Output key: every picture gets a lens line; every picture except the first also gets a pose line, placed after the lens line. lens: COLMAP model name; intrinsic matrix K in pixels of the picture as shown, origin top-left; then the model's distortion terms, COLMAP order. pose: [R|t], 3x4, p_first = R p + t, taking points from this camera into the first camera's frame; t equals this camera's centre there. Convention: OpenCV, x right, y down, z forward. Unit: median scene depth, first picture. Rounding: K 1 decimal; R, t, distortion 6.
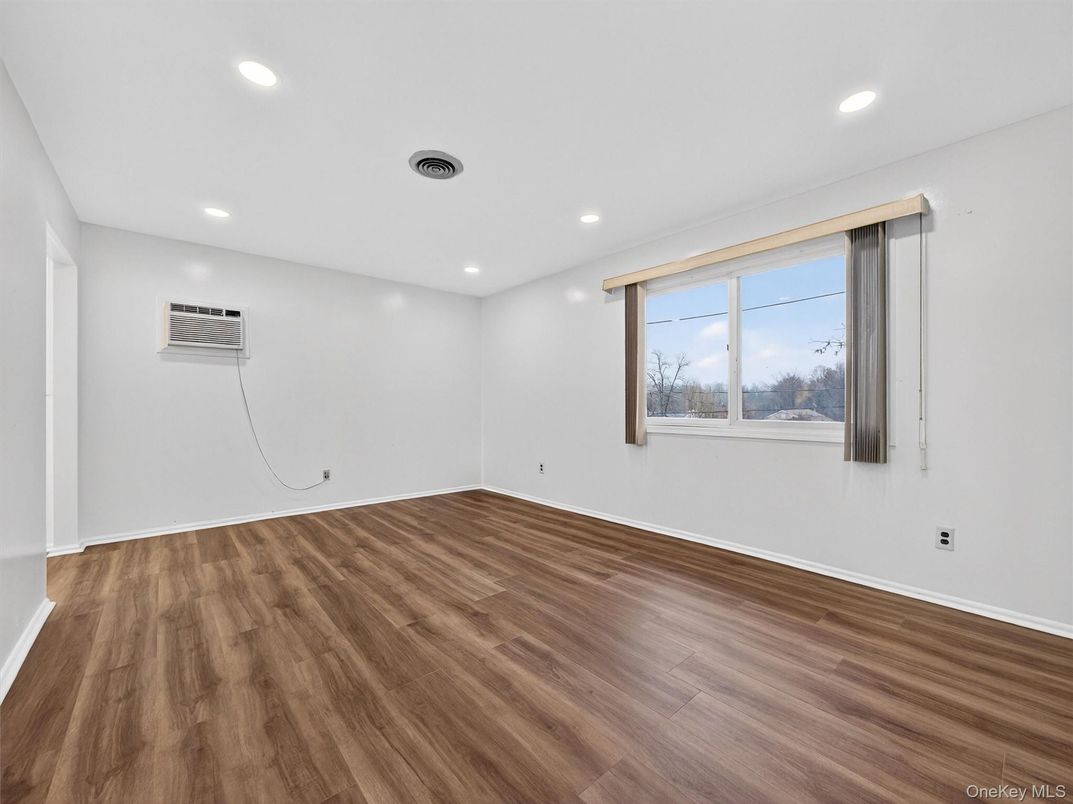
lens RADIAL K [[434.3, 0, 541.4], [0, 434.3, 402.2], [0, 0, 1]] dist [-0.025692, 0.000160]
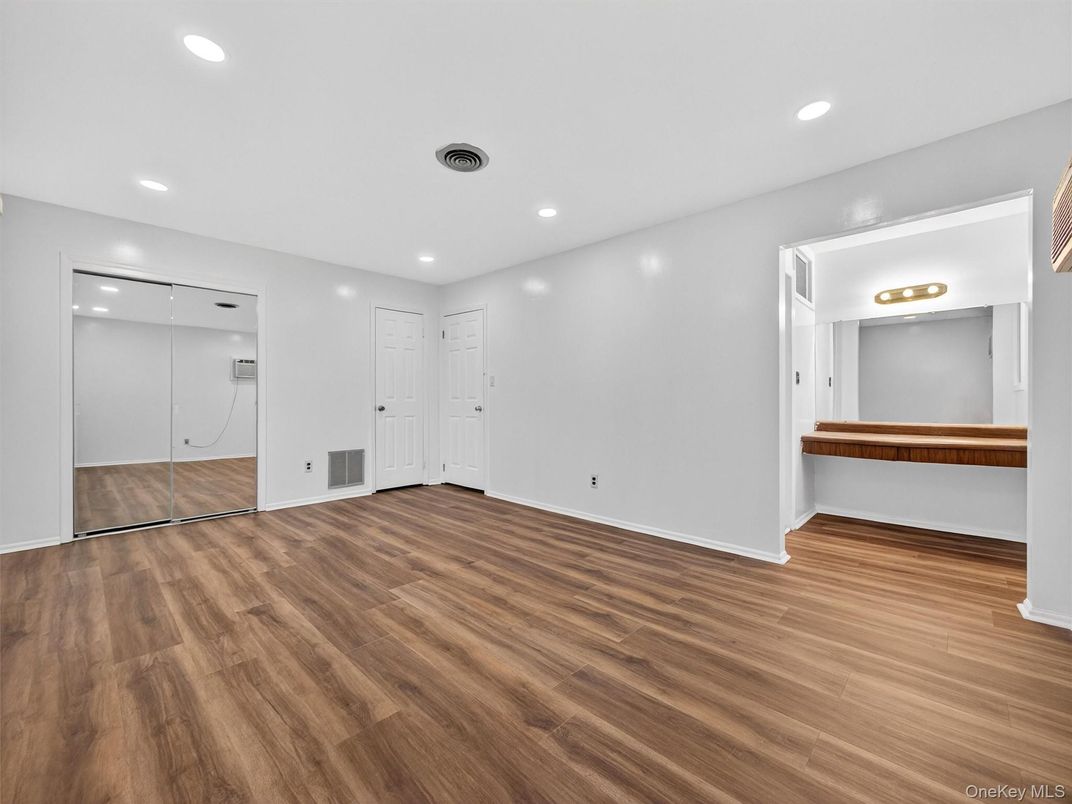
lens RADIAL K [[433.9, 0, 540.9], [0, 433.9, 402.2], [0, 0, 1]] dist [-0.025692, 0.000160]
pose [[-0.994838, -0.005151, -0.101346, -0.302455], [-0.004873, 0.999984, -0.002985, 0.018789], [0.101359, -0.002476, -0.994847, 1.892090]]
